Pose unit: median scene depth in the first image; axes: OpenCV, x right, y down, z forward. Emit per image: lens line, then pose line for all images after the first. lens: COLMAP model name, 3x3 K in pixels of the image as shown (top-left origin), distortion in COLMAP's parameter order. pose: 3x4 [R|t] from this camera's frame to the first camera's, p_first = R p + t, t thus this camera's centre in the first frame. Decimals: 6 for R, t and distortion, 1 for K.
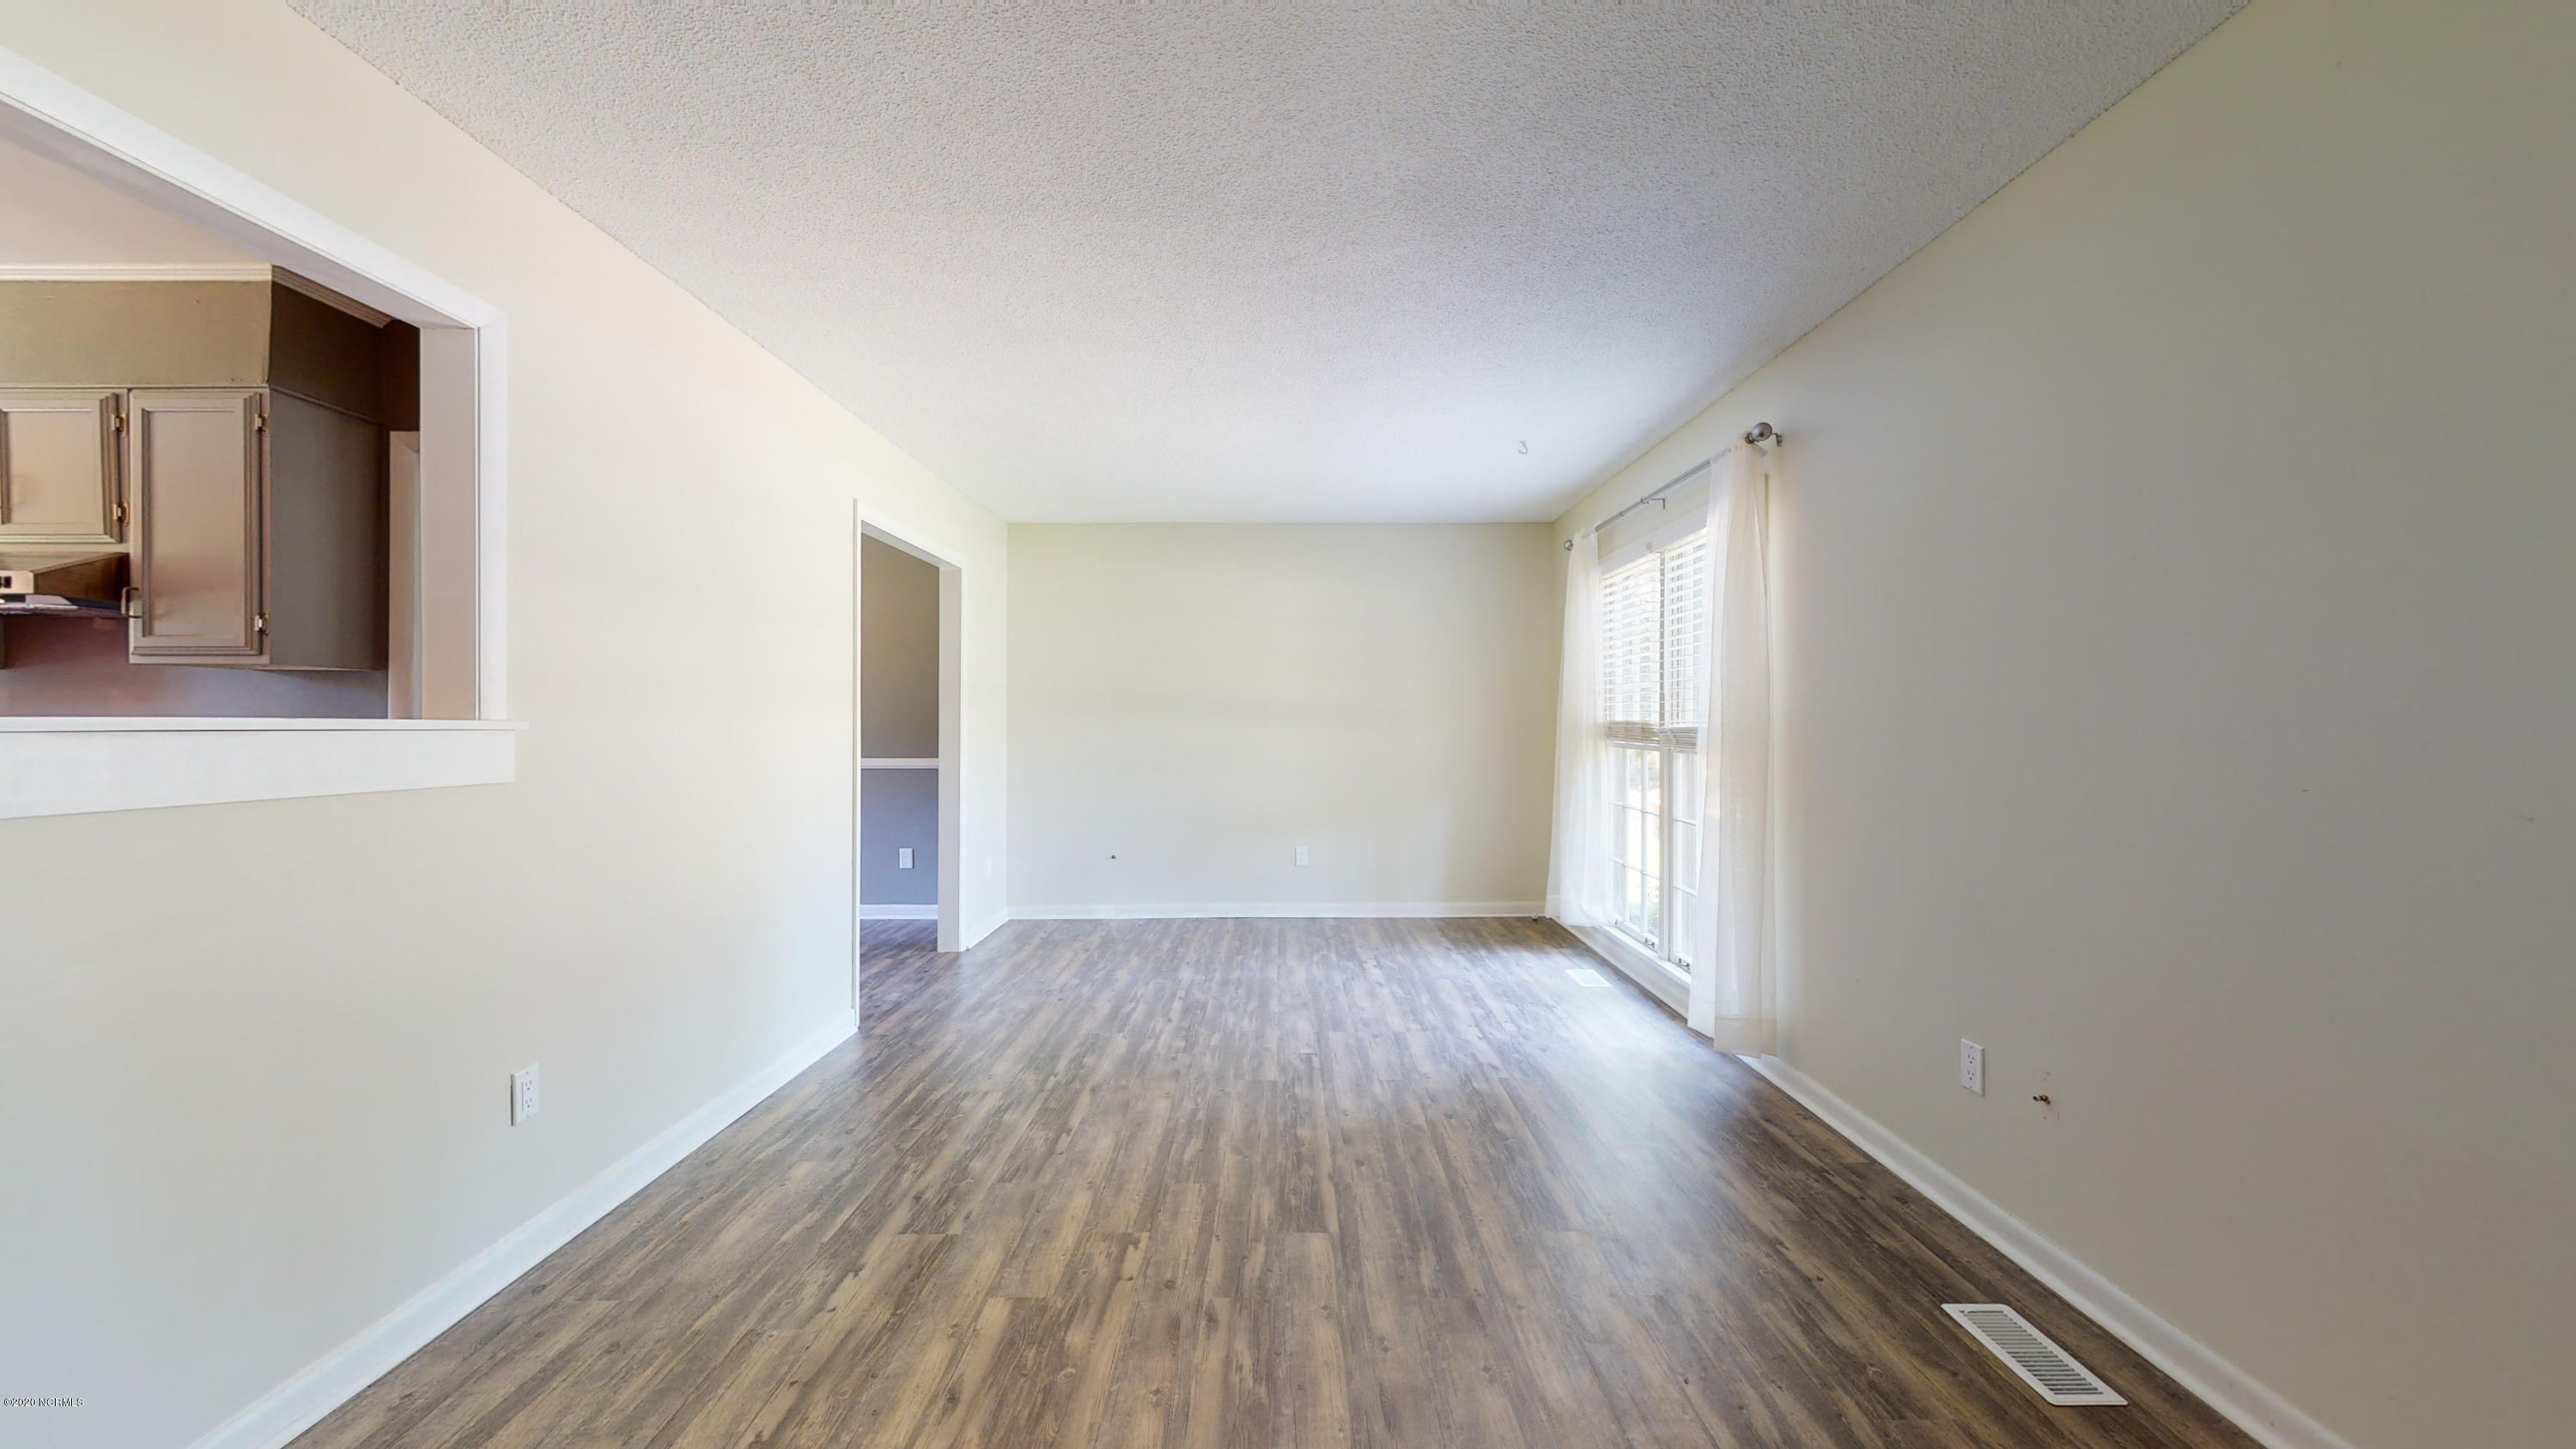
lens RADIAL K [[948.4, 0, 1285.9], [0, 948.4, 721.5], [0, 0, 1]] dist [0.001174, 0.000177]
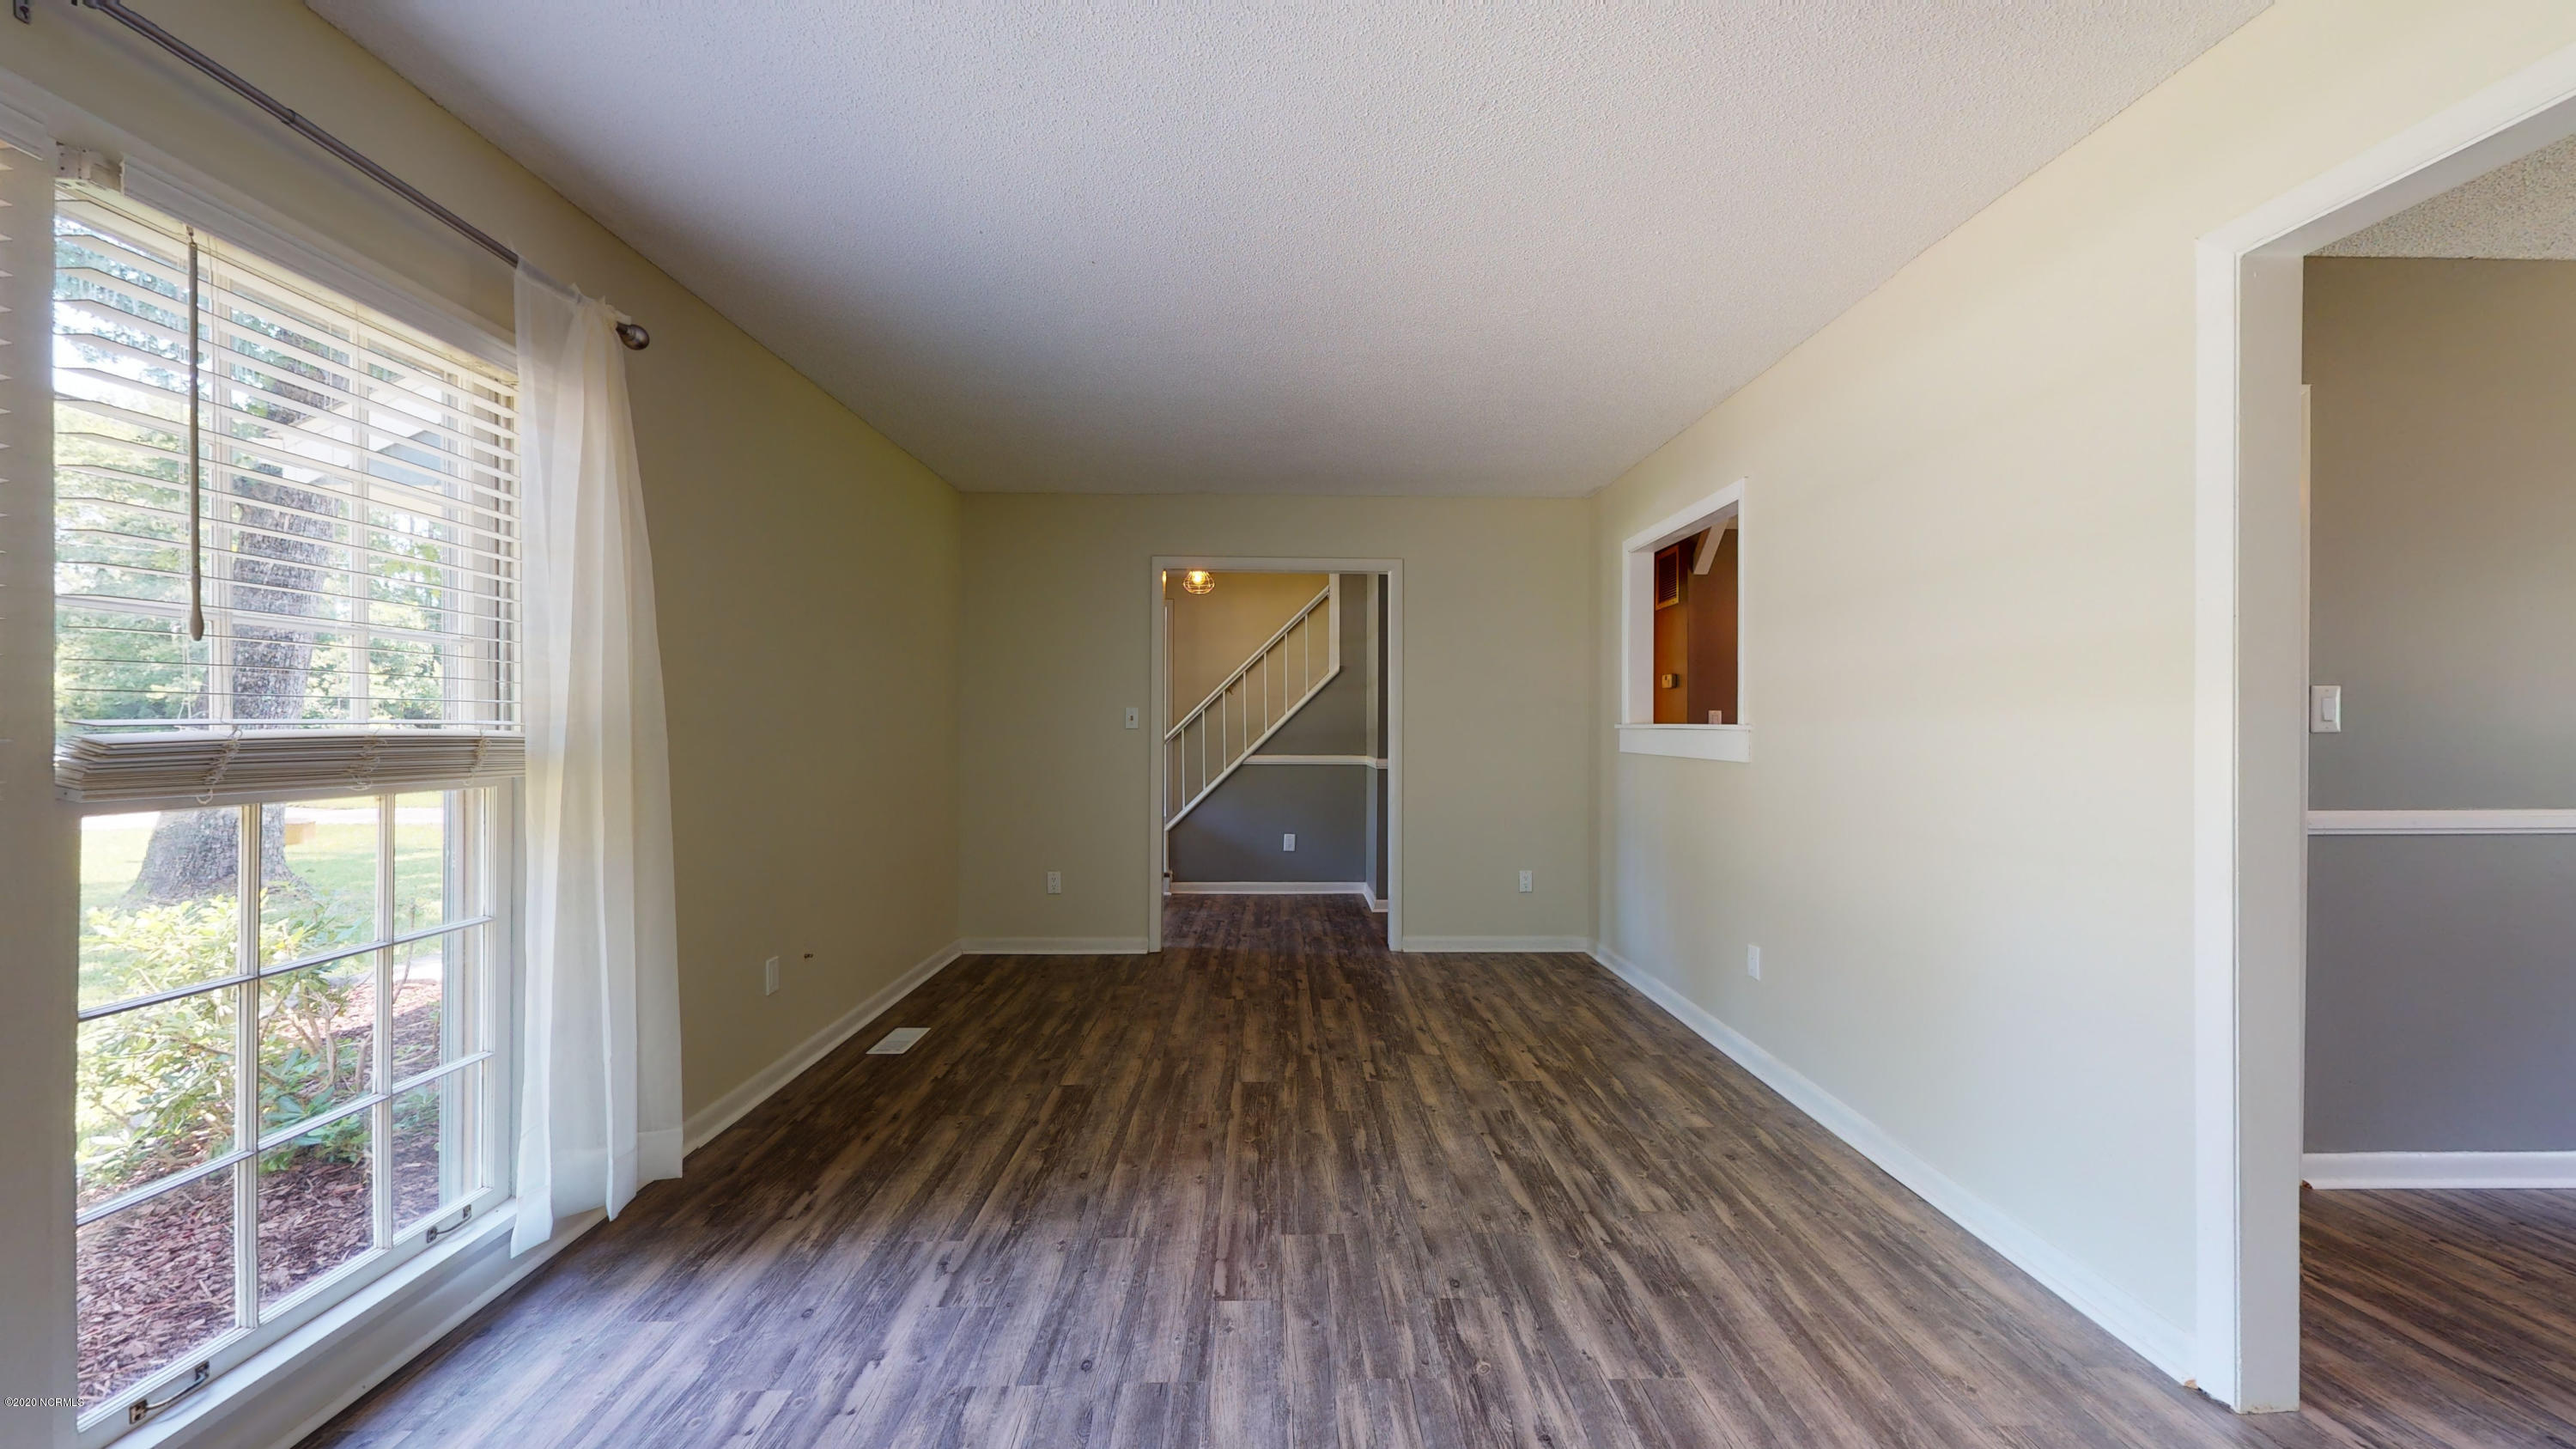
lens RADIAL K [[948.4, 0, 1295.3], [0, 948.4, 727.2], [0, 0, 1]] dist [0.001174, 0.000177]
pose [[-0.999758, -0.000477, -0.022008, -0.004139], [-0.000505, 0.999999, 0.001273, 0.001401], [0.022007, 0.001284, -0.999757, 1.860270]]
